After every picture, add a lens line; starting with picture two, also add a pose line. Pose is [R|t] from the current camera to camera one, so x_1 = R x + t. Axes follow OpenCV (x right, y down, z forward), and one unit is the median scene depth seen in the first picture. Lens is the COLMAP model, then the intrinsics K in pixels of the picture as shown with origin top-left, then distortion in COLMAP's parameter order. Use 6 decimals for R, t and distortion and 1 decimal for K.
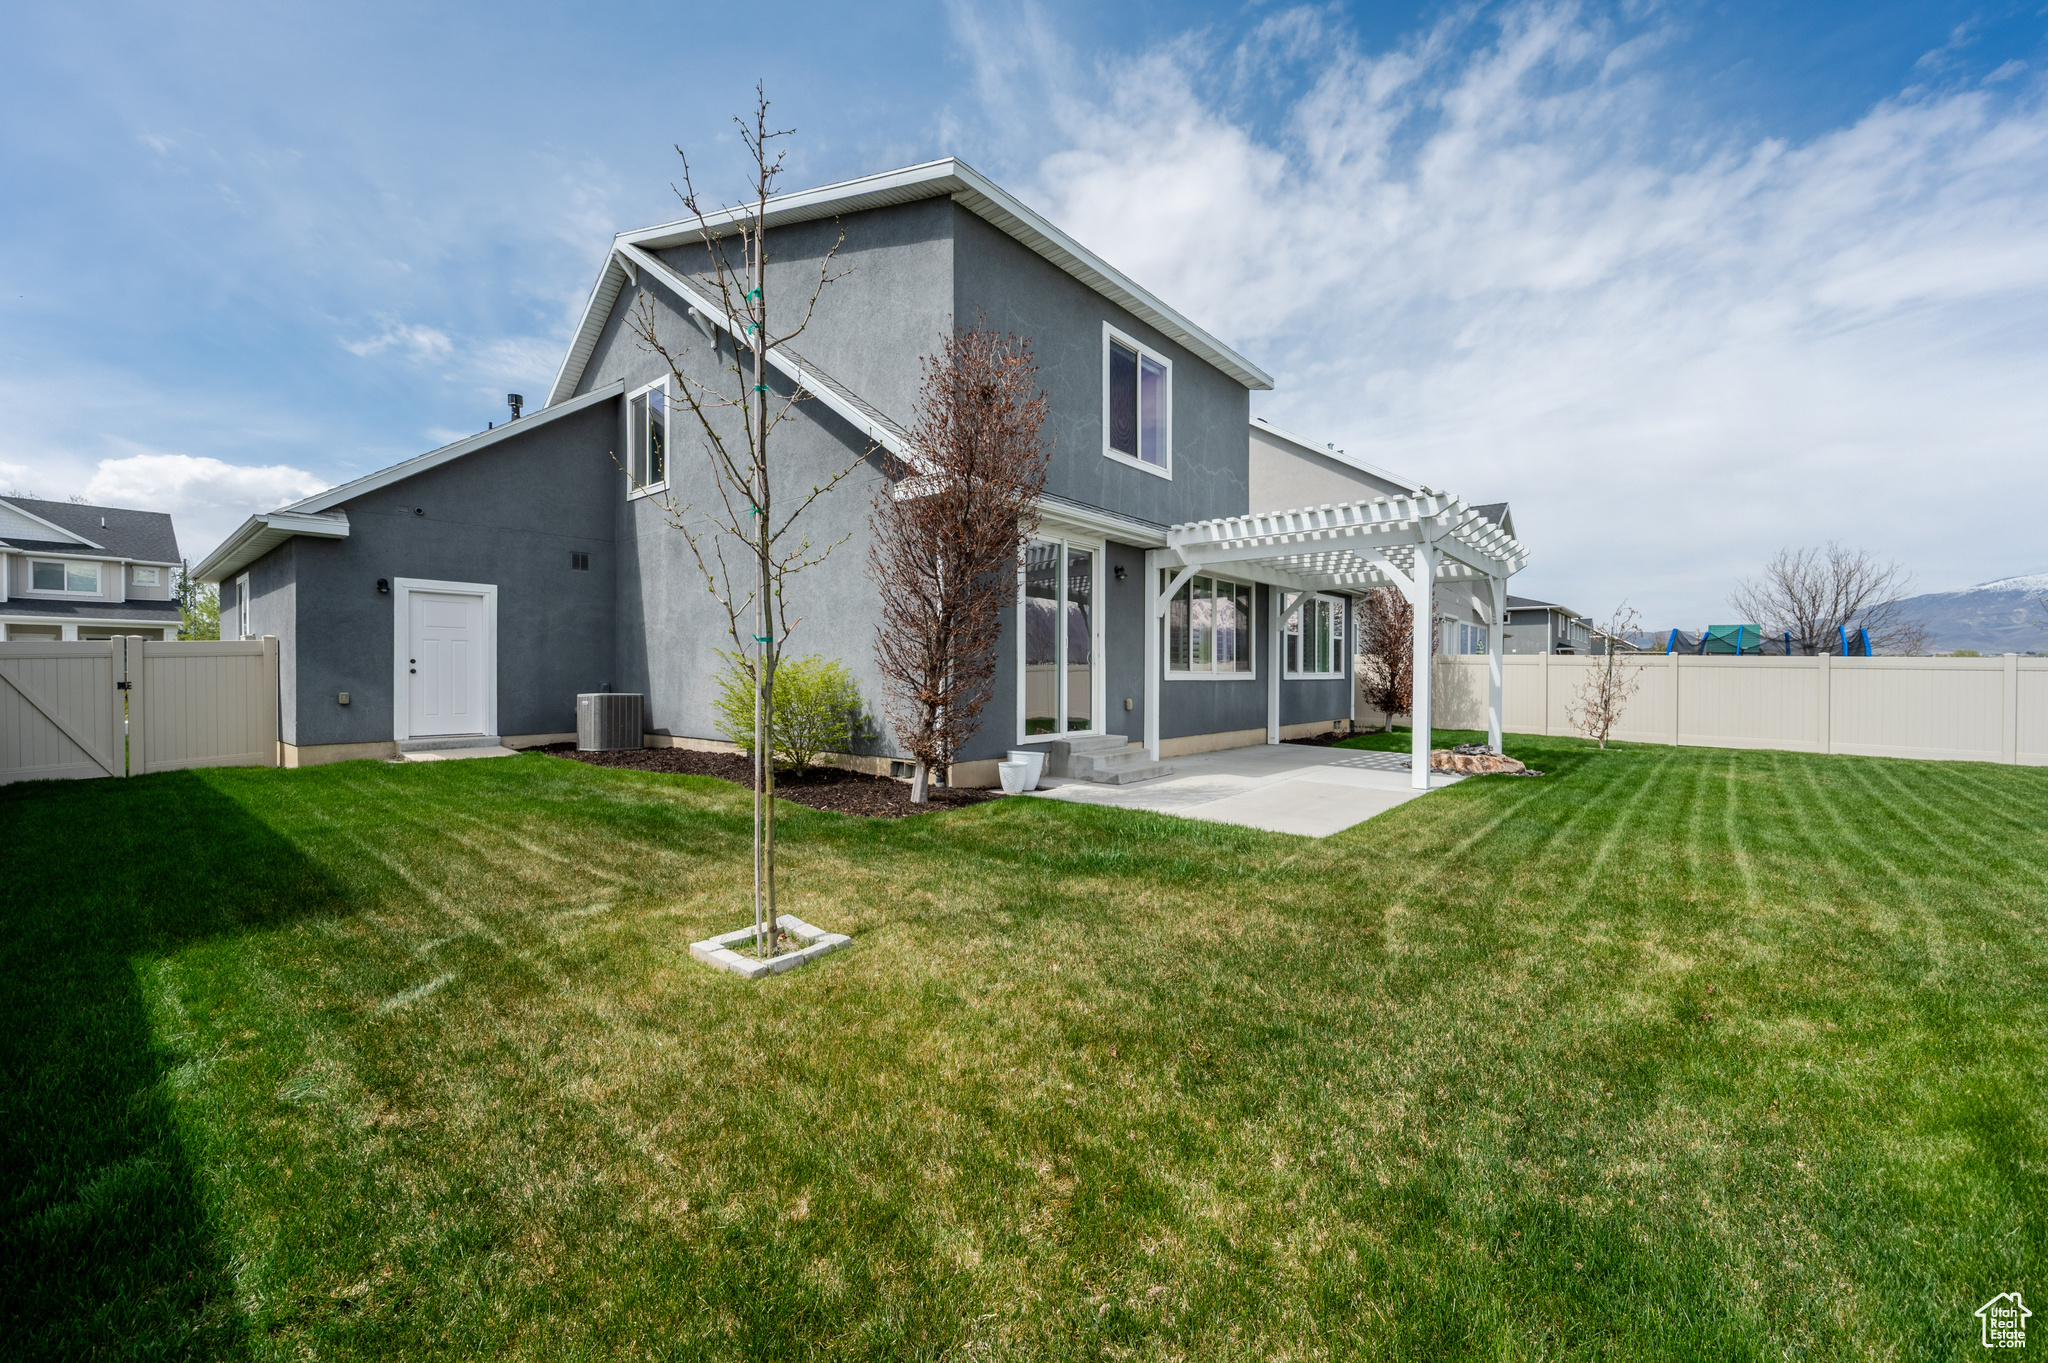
lens RADIAL K [[808.2, 0, 1017.9], [0, 808.2, 673.1], [0, 0, 1]] dist [0.004158, -0.000824]
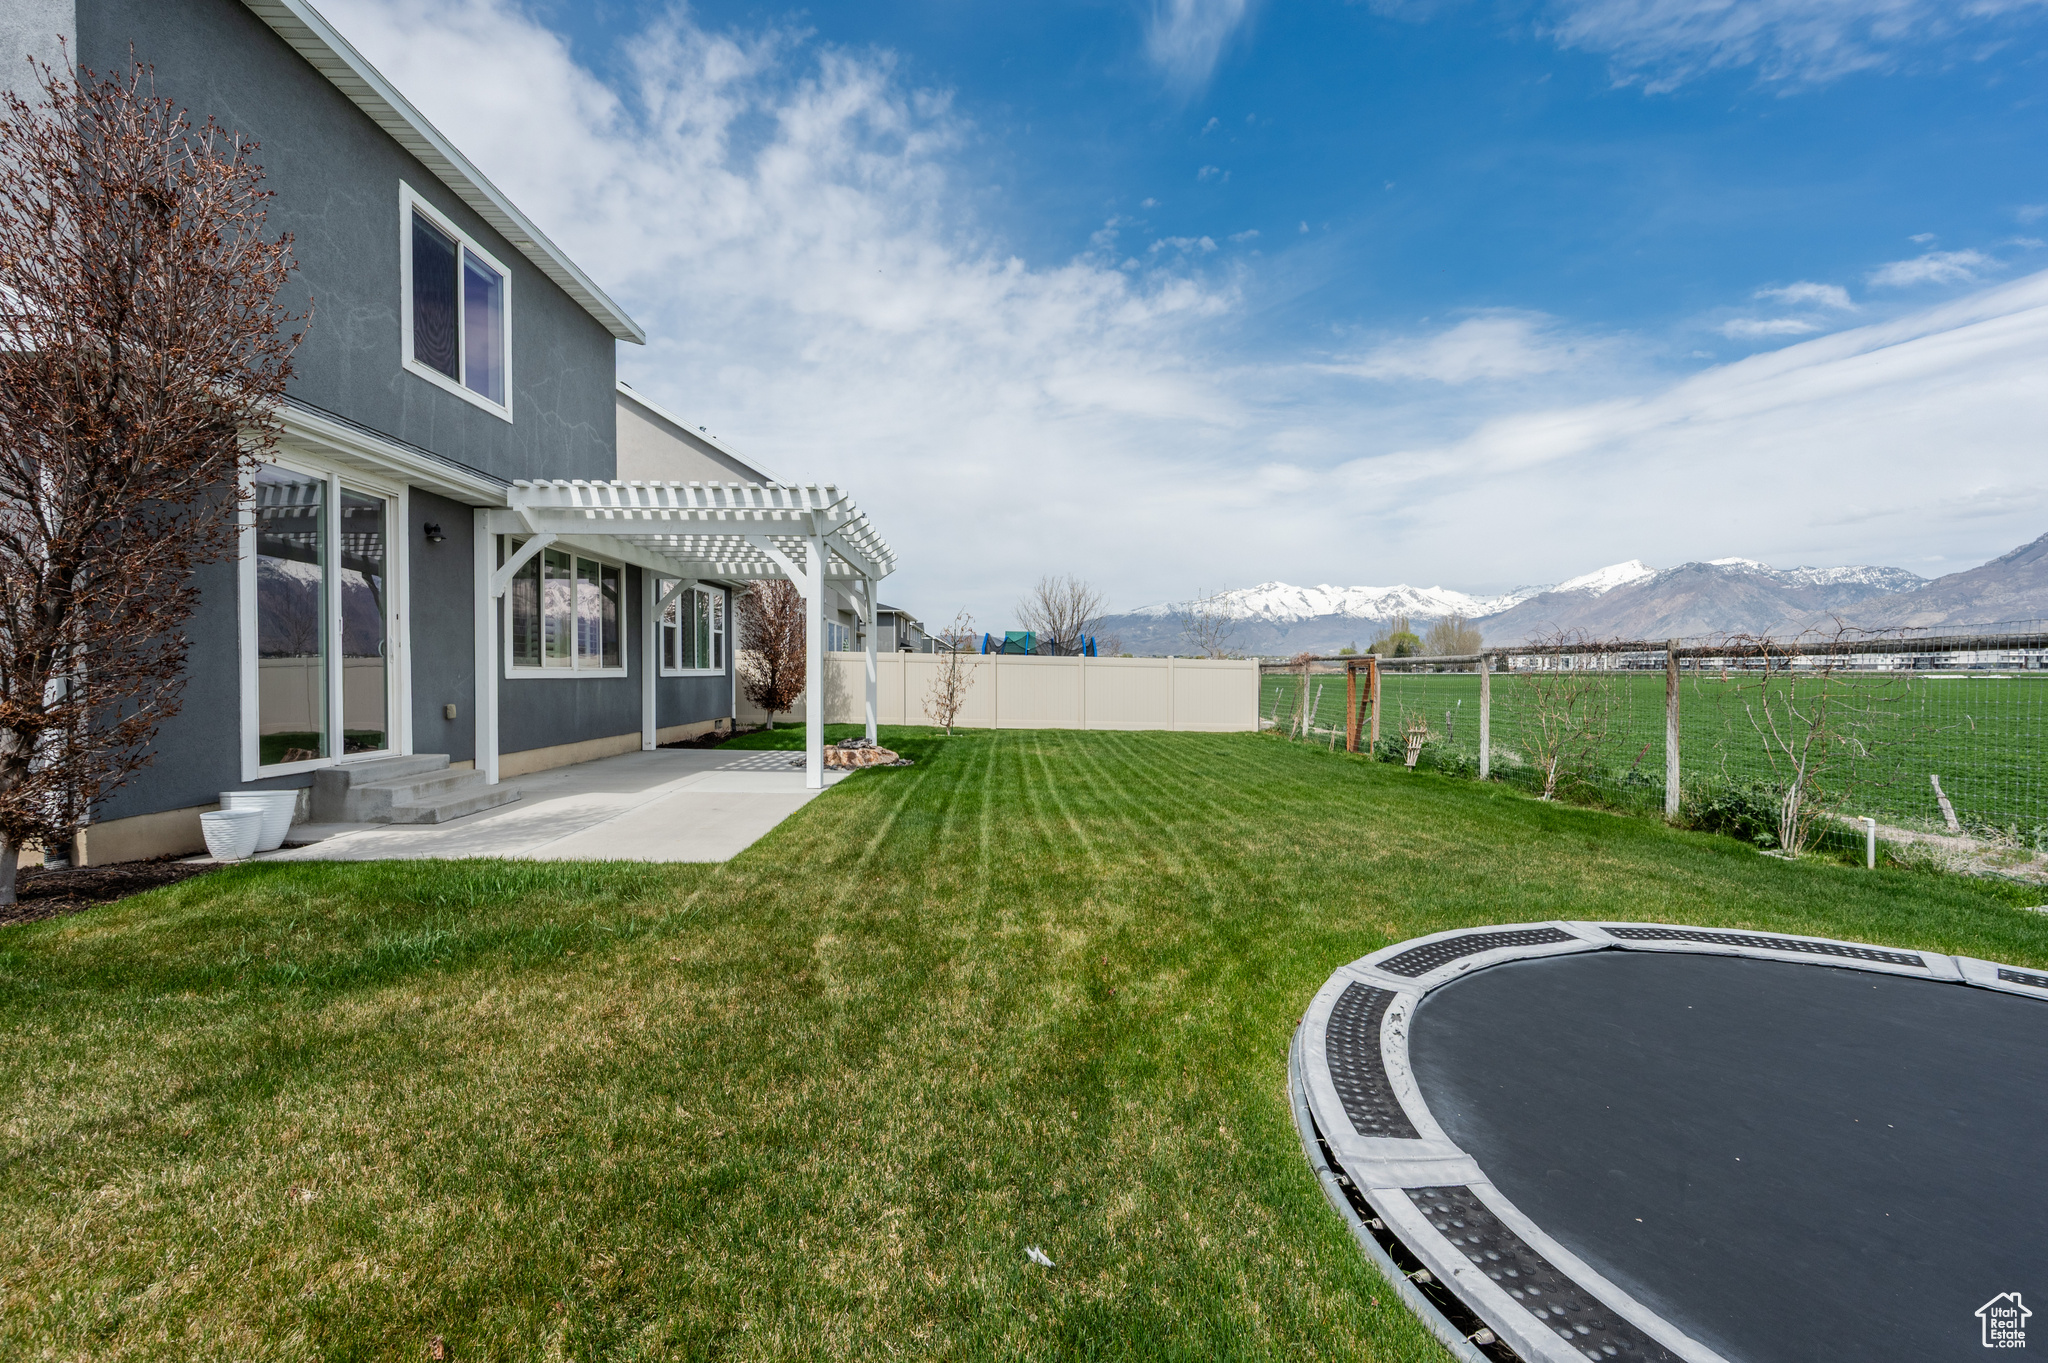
lens RADIAL K [[808.2, 0, 1011.5], [0, 808.2, 681.7], [0, 0, 1]] dist [0.004158, -0.000824]
pose [[0.734324, -0.011404, 0.678703, 0.013596], [0.000682, 0.999871, 0.016064, -0.000854], [-0.678799, -0.011333, 0.734237, 0.127543]]
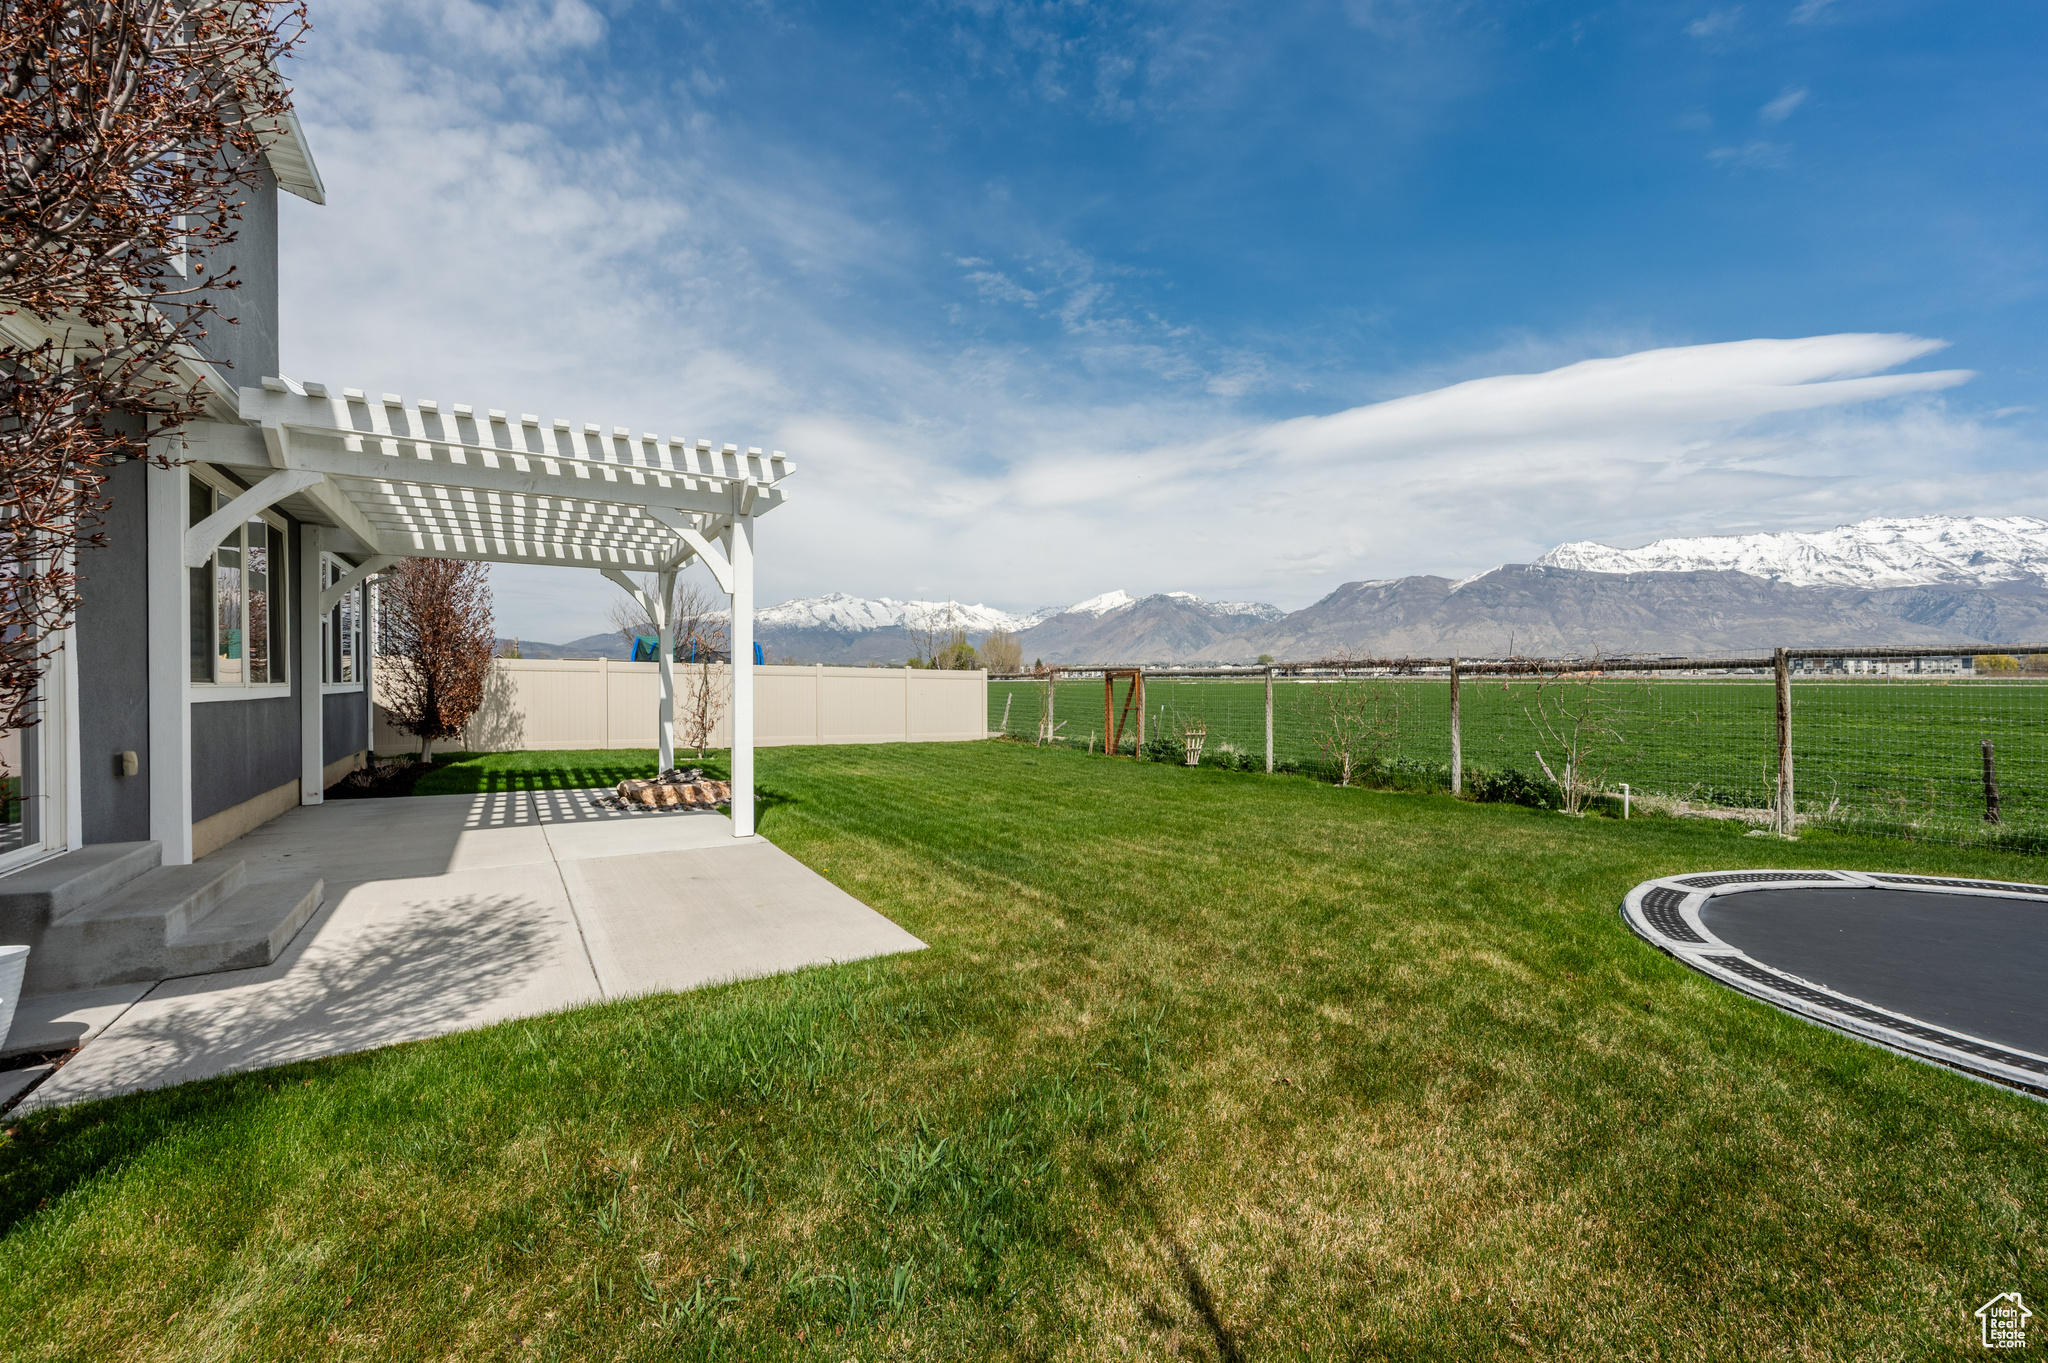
lens RADIAL K [[808.2, 0, 1007.5], [0, 808.2, 673.0], [0, 0, 1]] dist [0.004158, -0.000824]
pose [[0.302155, 0.003025, 0.953254, -0.184450], [0.002904, 0.999987, -0.004093, -0.008914], [-0.953255, 0.004005, 0.302142, 0.601991]]
